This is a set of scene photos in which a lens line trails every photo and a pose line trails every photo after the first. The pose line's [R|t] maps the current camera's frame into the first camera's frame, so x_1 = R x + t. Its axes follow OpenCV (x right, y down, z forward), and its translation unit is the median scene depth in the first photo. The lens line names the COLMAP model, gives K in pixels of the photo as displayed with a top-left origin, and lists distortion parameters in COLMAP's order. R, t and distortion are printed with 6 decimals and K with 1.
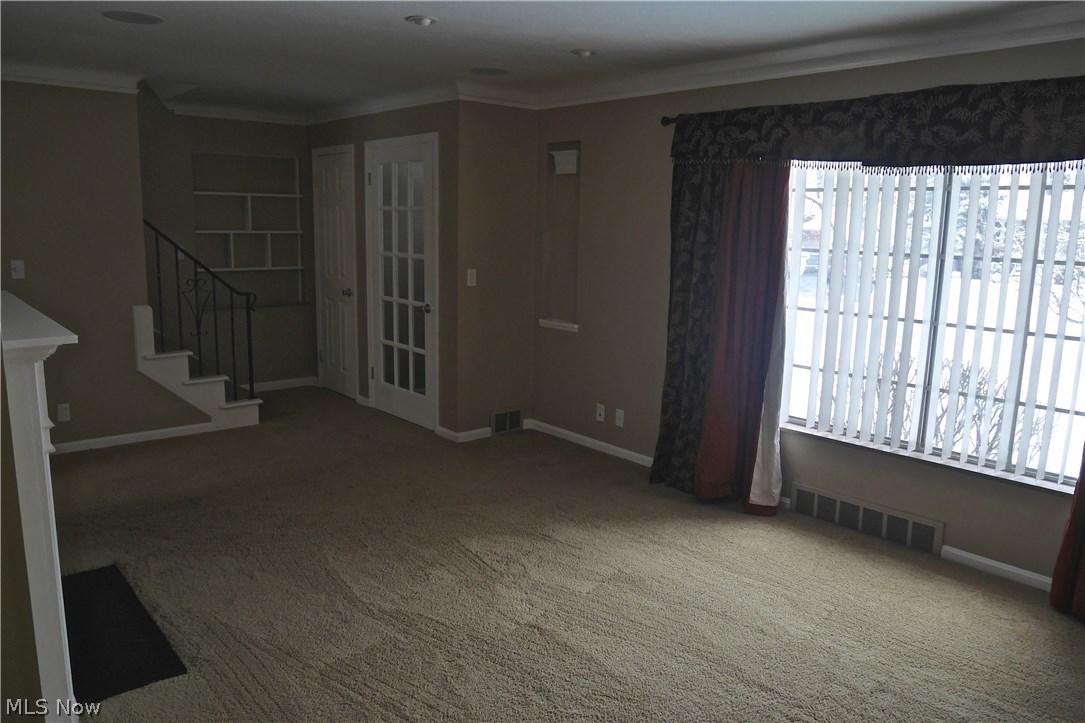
lens RADIAL K [[783.8, 0, 540.8], [0, 783.8, 356.6], [0, 0, 1]] dist [-0.063937, 0.019341]
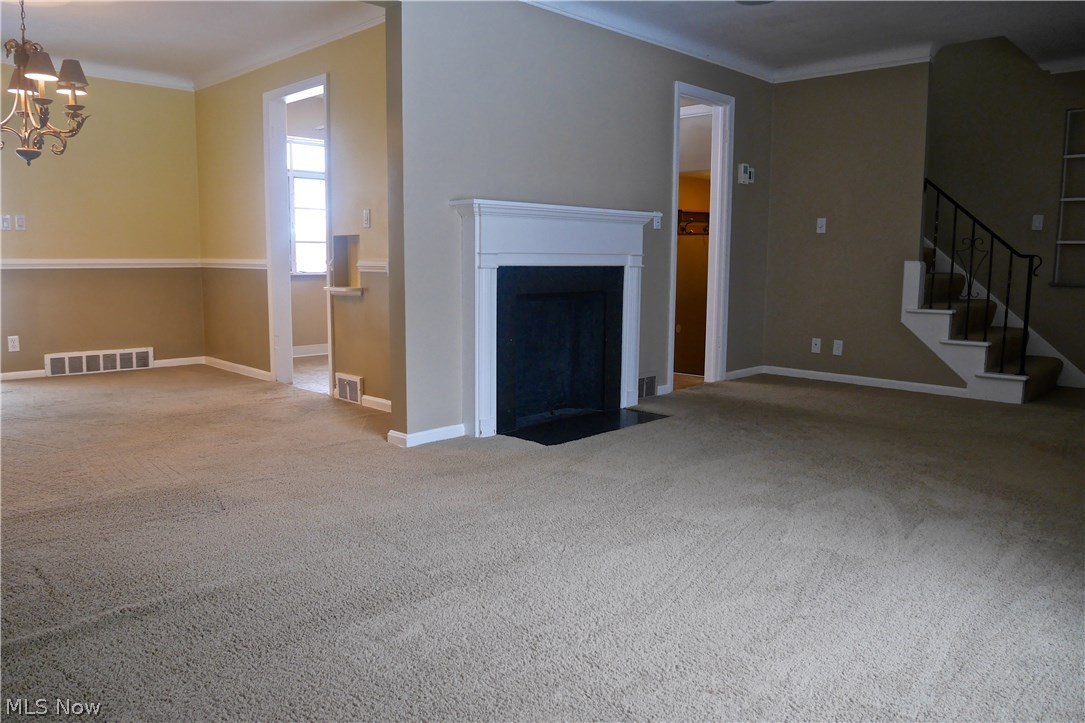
lens RADIAL K [[783.8, 0, 532.3], [0, 783.8, 362.0], [0, 0, 1]] dist [-0.063937, 0.019341]
pose [[0.062665, 0.107687, -0.992208, 0.498370], [-0.173857, 0.980139, 0.095397, 0.057168], [0.982775, 0.166524, 0.080142, 0.408501]]
